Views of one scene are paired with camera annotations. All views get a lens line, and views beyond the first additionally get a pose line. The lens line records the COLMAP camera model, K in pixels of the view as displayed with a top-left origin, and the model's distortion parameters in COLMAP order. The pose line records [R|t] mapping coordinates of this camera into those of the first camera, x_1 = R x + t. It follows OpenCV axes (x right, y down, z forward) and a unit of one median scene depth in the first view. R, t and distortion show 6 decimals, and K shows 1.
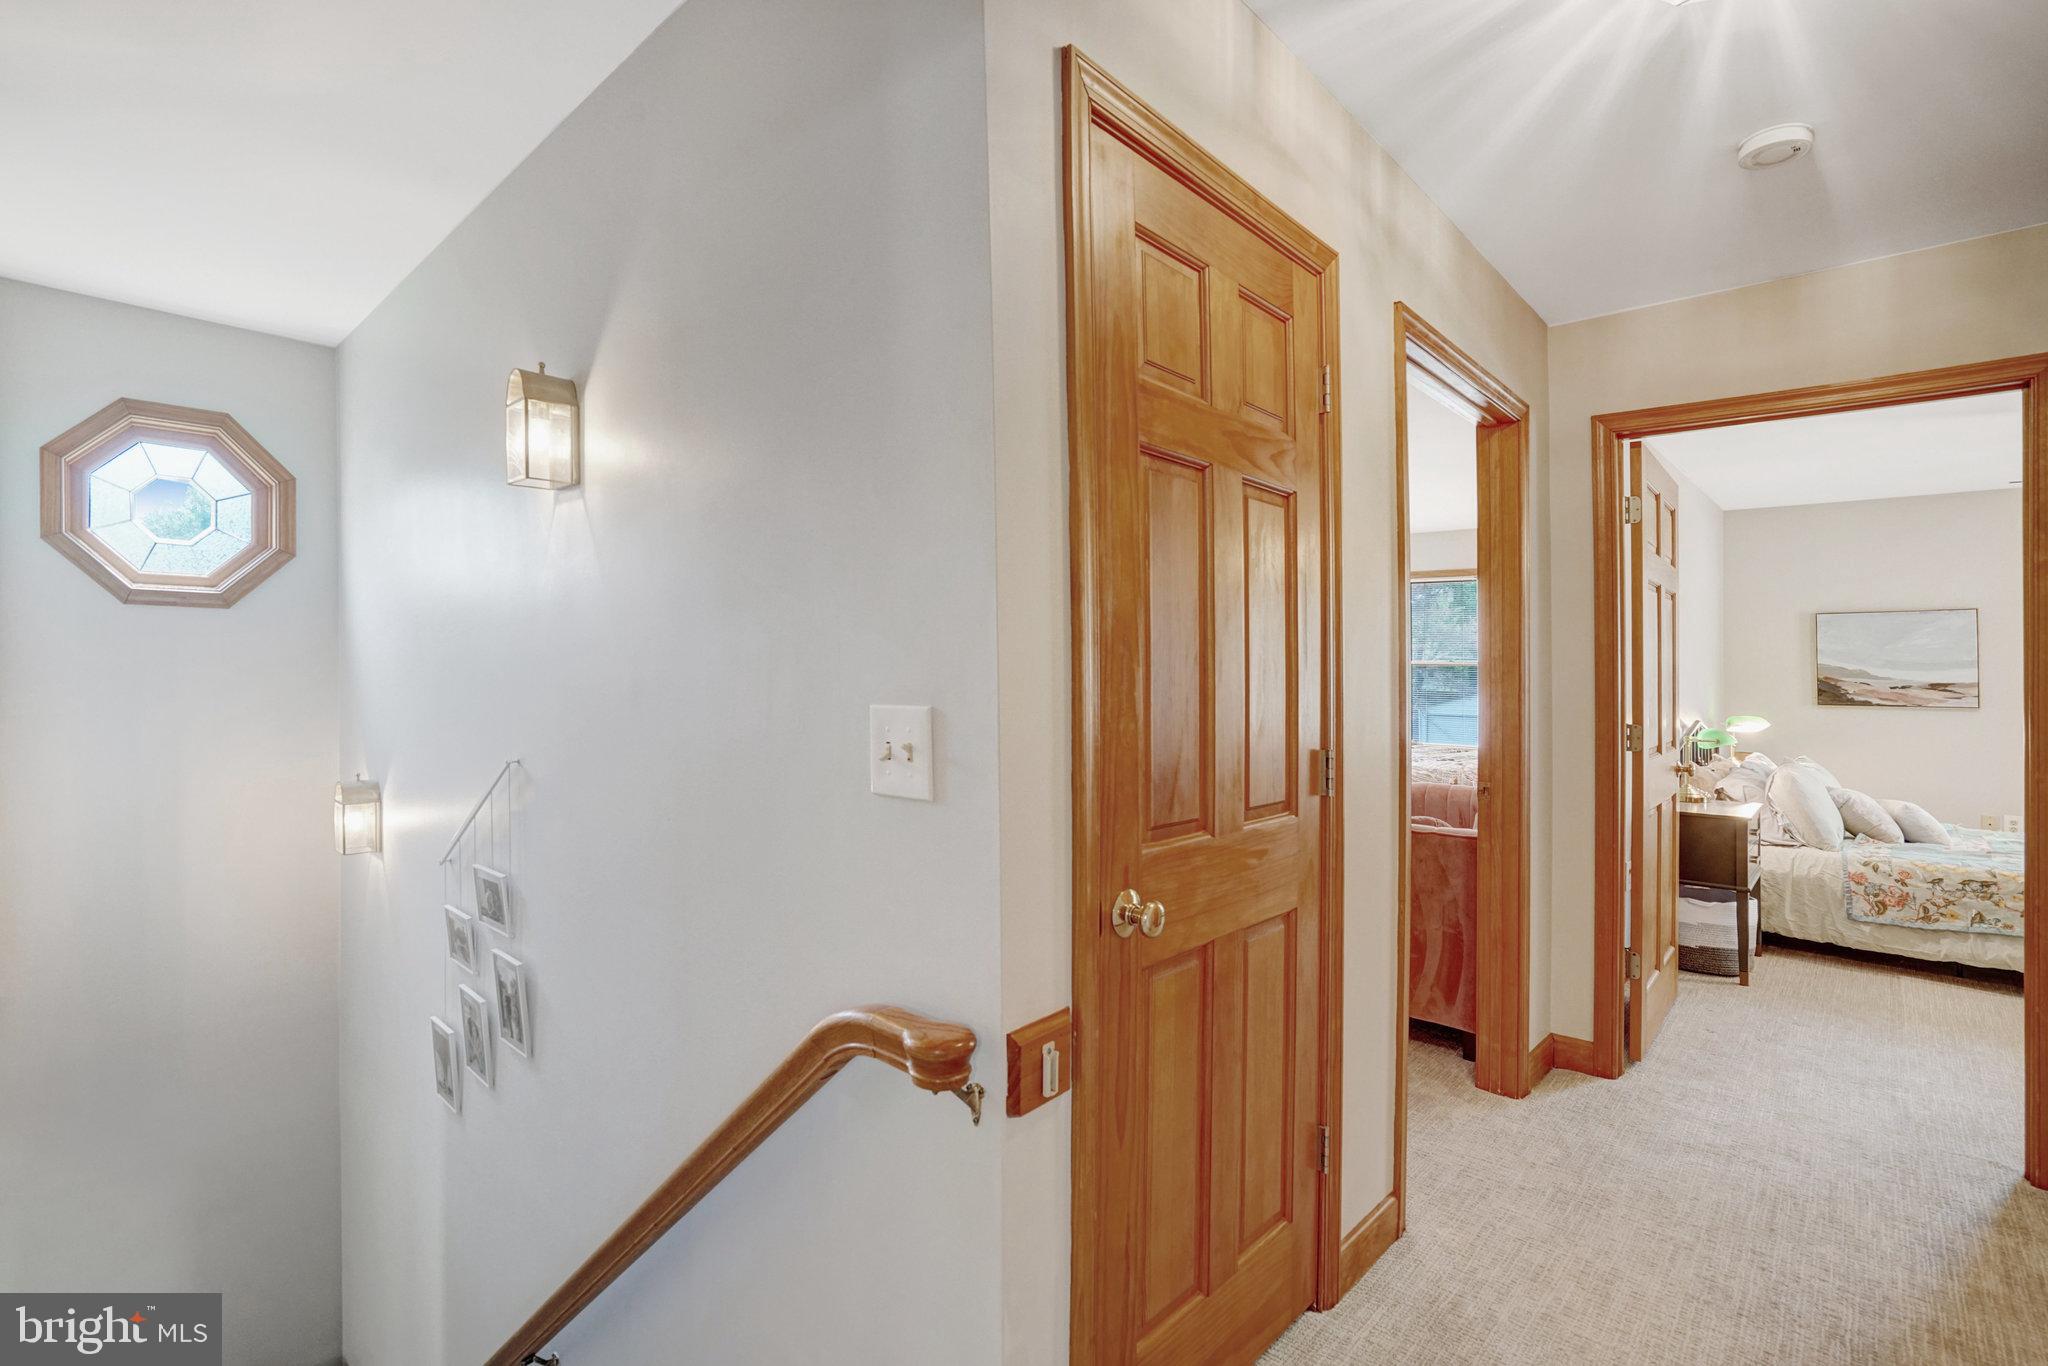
lens RADIAL K [[968.4, 0, 1019.7], [0, 968.4, 671.8], [0, 0, 1]] dist [-0.028163, 0.000993]
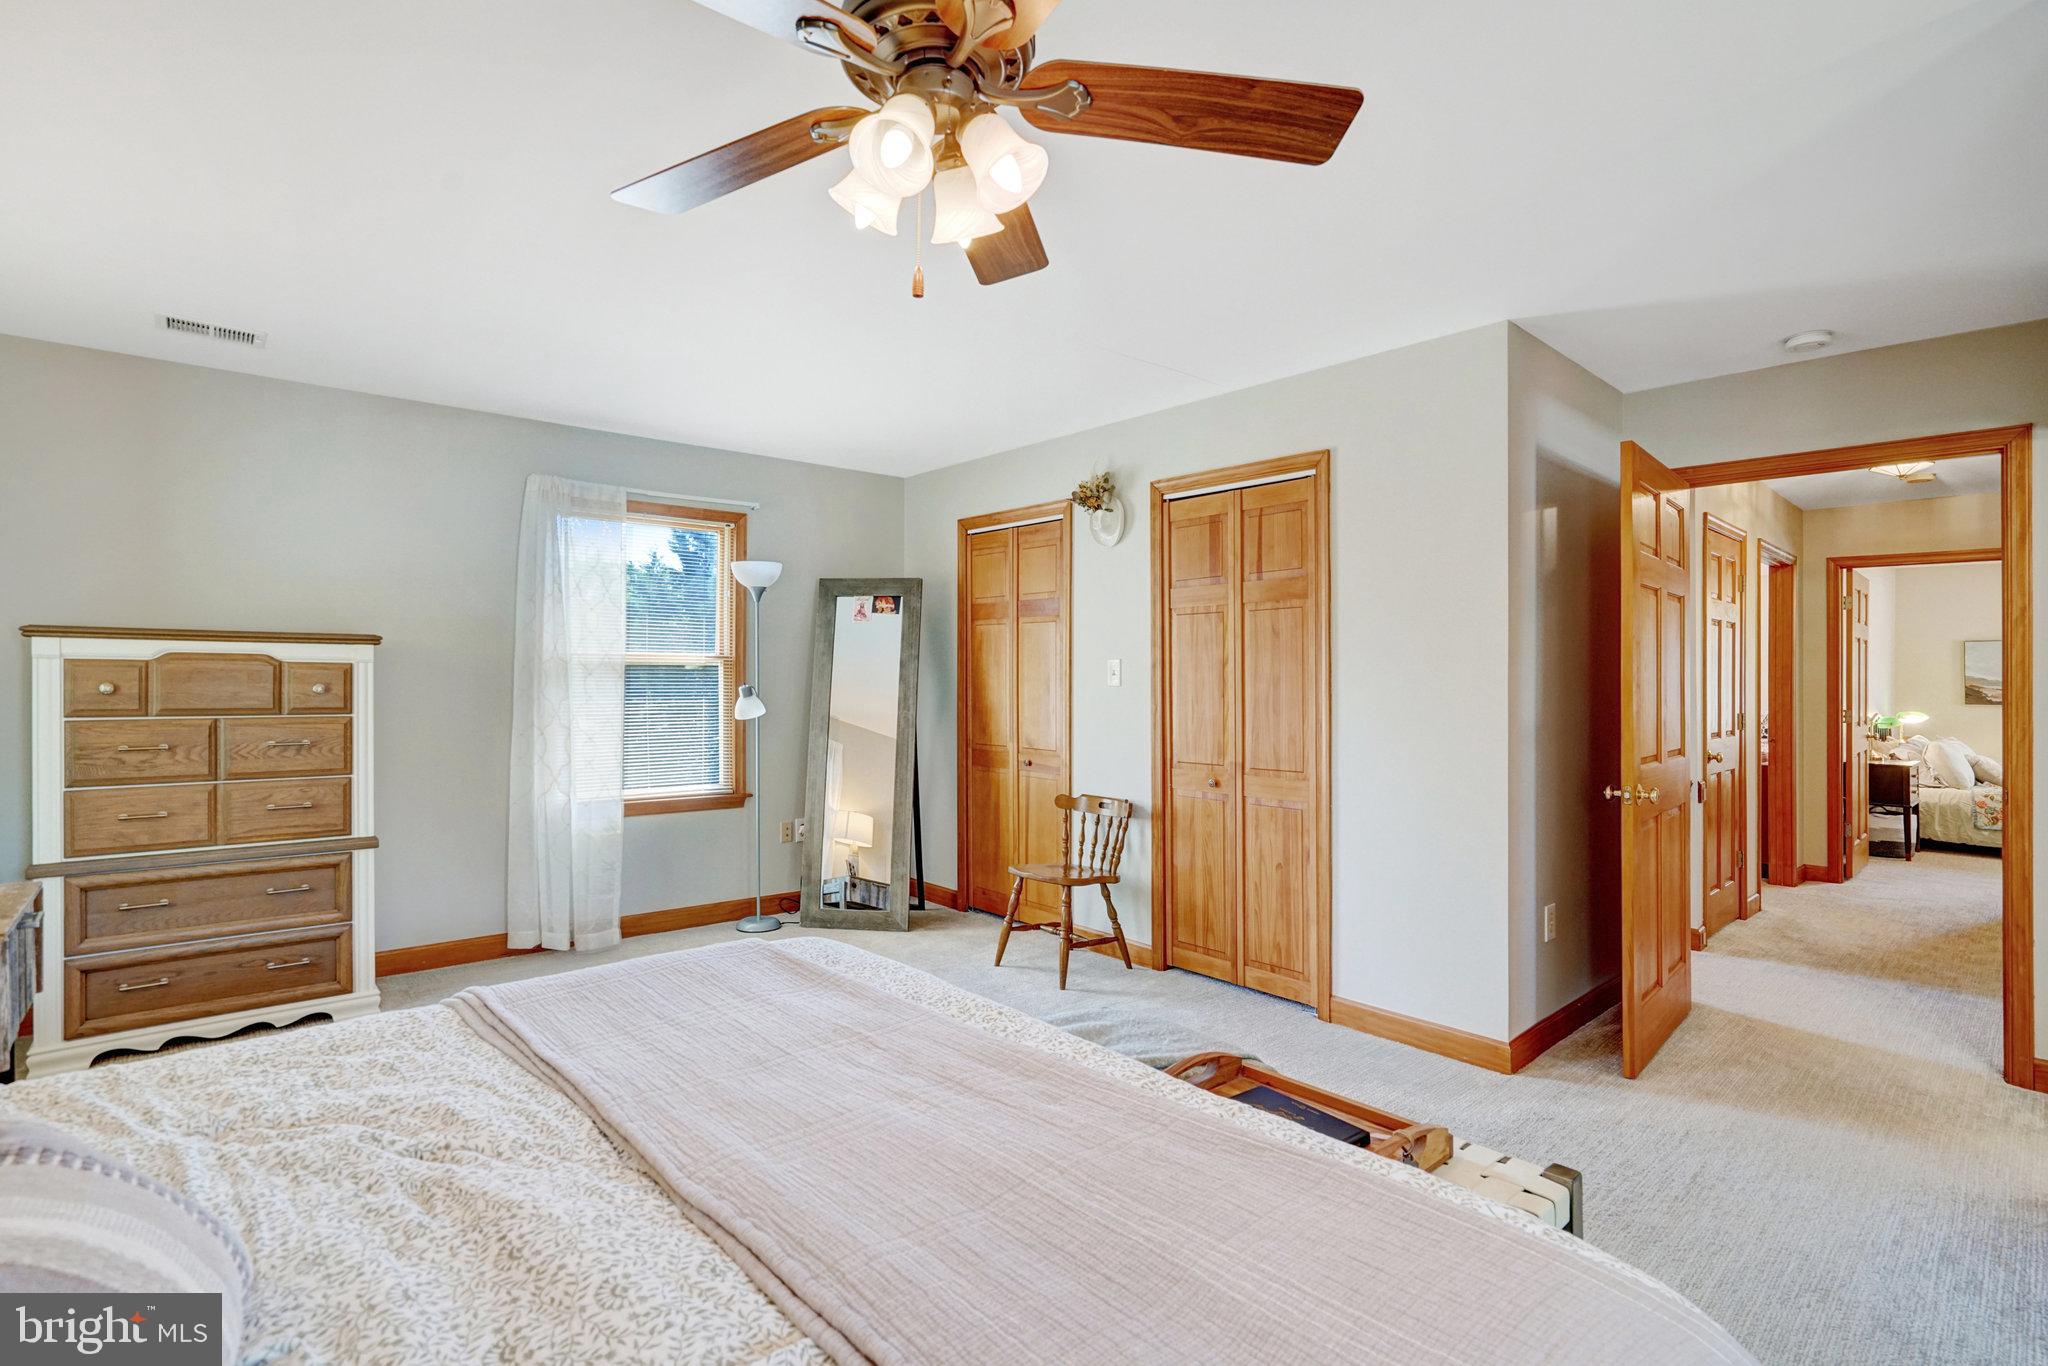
lens RADIAL K [[968.4, 0, 1025.7], [0, 968.4, 687.7], [0, 0, 1]] dist [-0.028163, 0.000993]
pose [[0.994391, -0.002925, -0.105726, -0.652404], [0.003369, 0.999986, 0.004026, -0.003568], [0.105713, -0.004360, 0.994387, -0.877111]]
